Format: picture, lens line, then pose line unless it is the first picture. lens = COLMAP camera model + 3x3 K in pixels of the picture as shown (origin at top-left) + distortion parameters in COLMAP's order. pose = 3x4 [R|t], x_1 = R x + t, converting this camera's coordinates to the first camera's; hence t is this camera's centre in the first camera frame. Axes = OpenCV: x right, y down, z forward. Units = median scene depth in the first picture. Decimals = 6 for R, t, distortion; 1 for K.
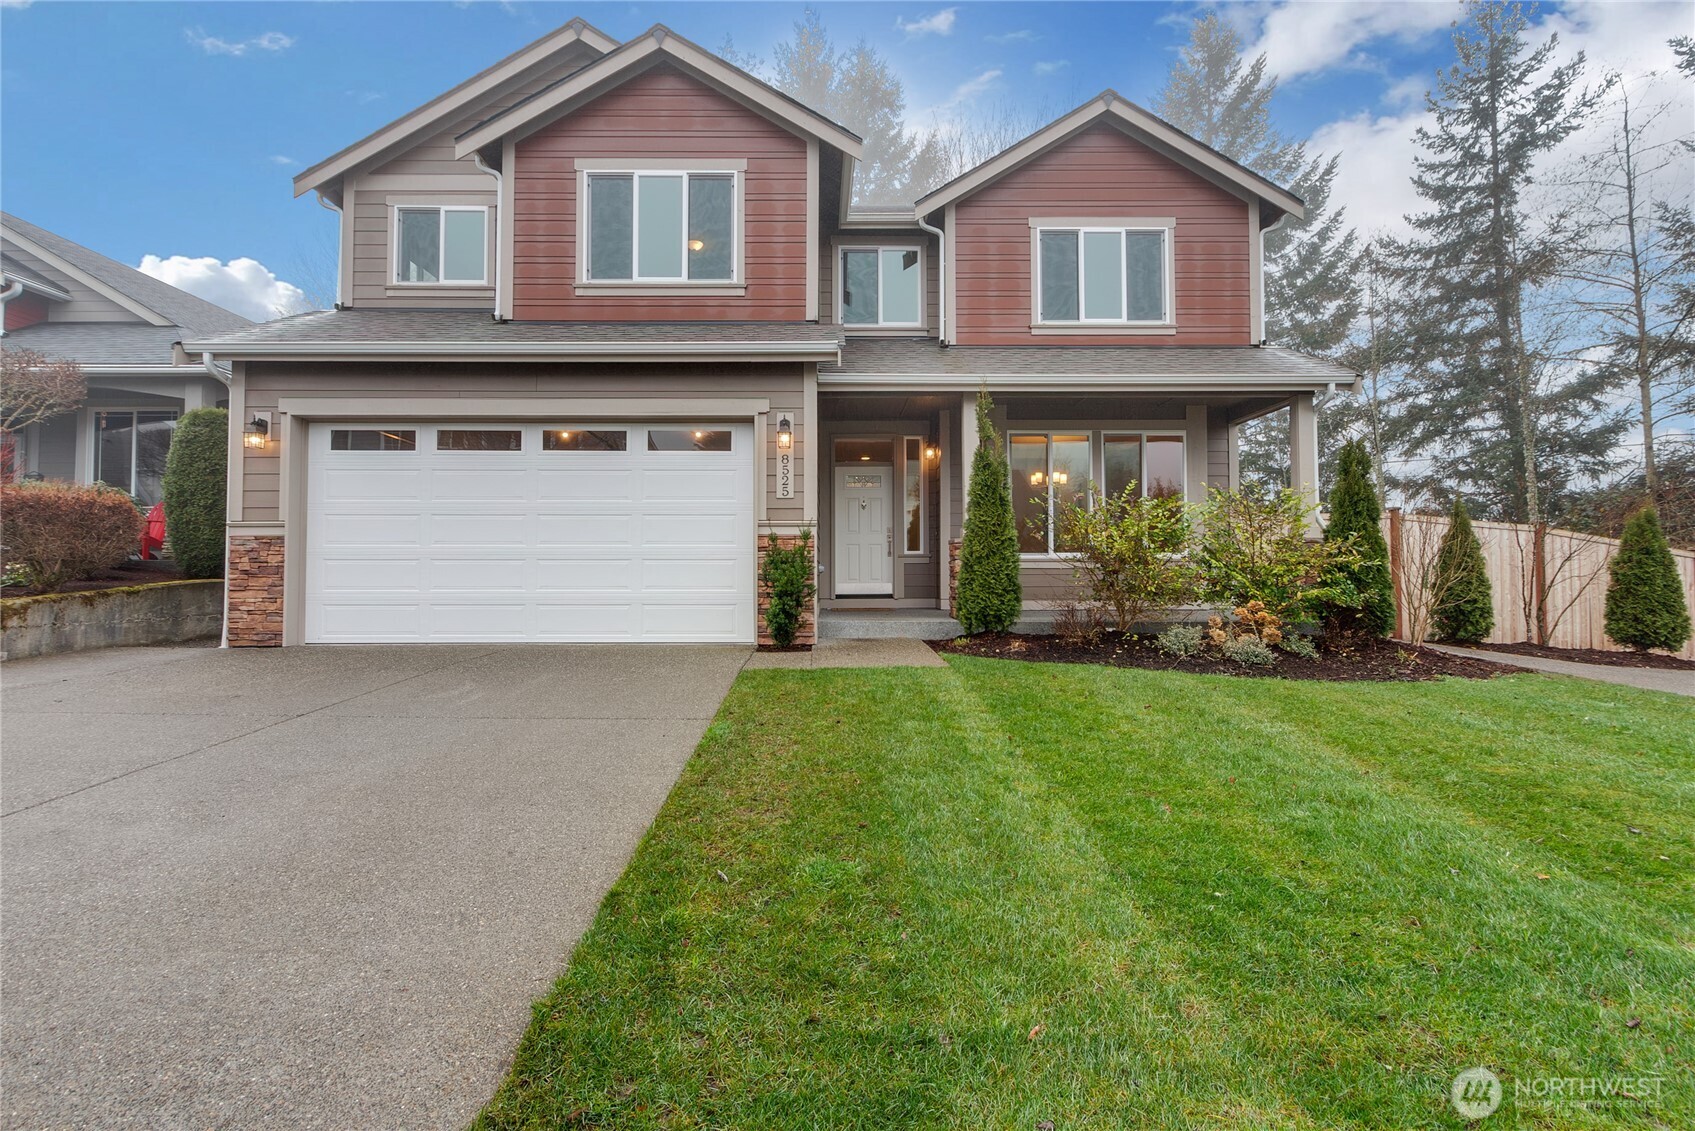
lens RADIAL K [[801.2, 0, 847.3], [0, 801.2, 546.9], [0, 0, 1]] dist [0.005082, -0.000450]
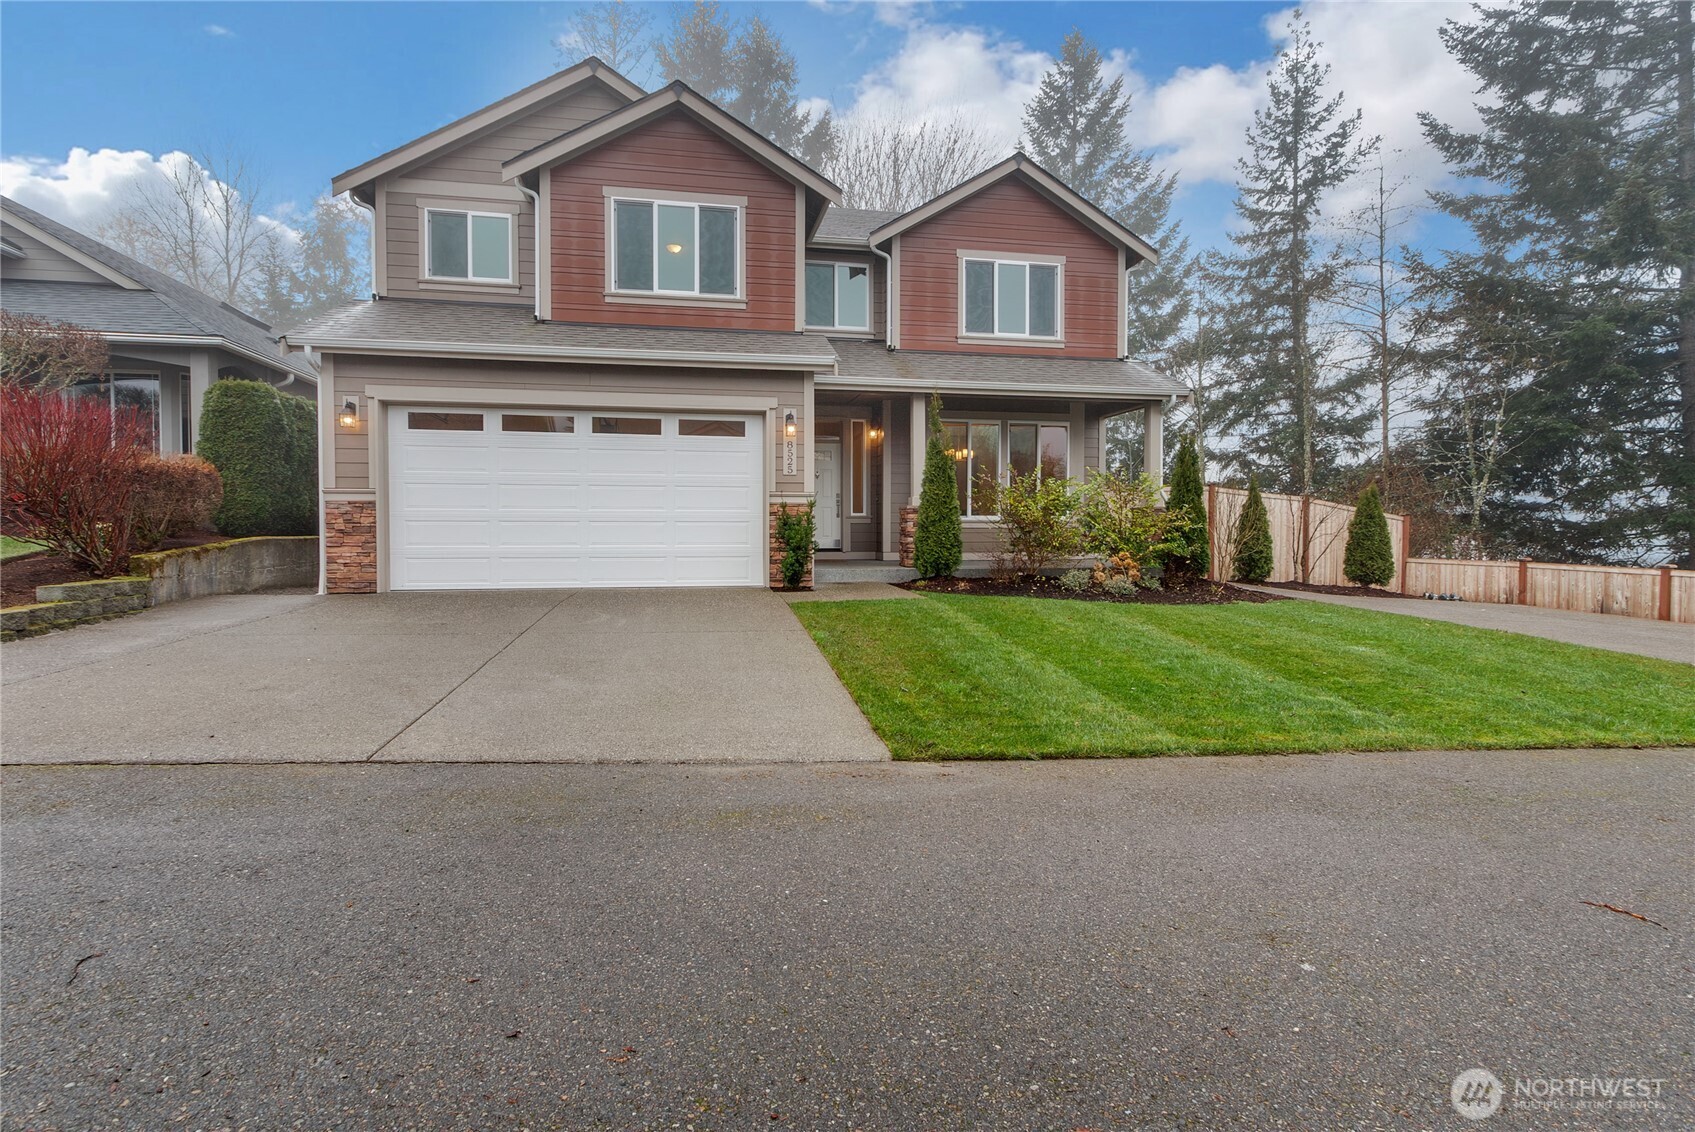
lens RADIAL K [[801.2, 0, 847.3], [0, 801.2, 547.4], [0, 0, 1]] dist [0.005082, -0.000450]
pose [[0.984761, -0.002497, 0.173897, -0.173518], [-0.007604, 0.998322, 0.057397, -0.015233], [-0.173749, -0.057845, 0.983090, -0.249155]]
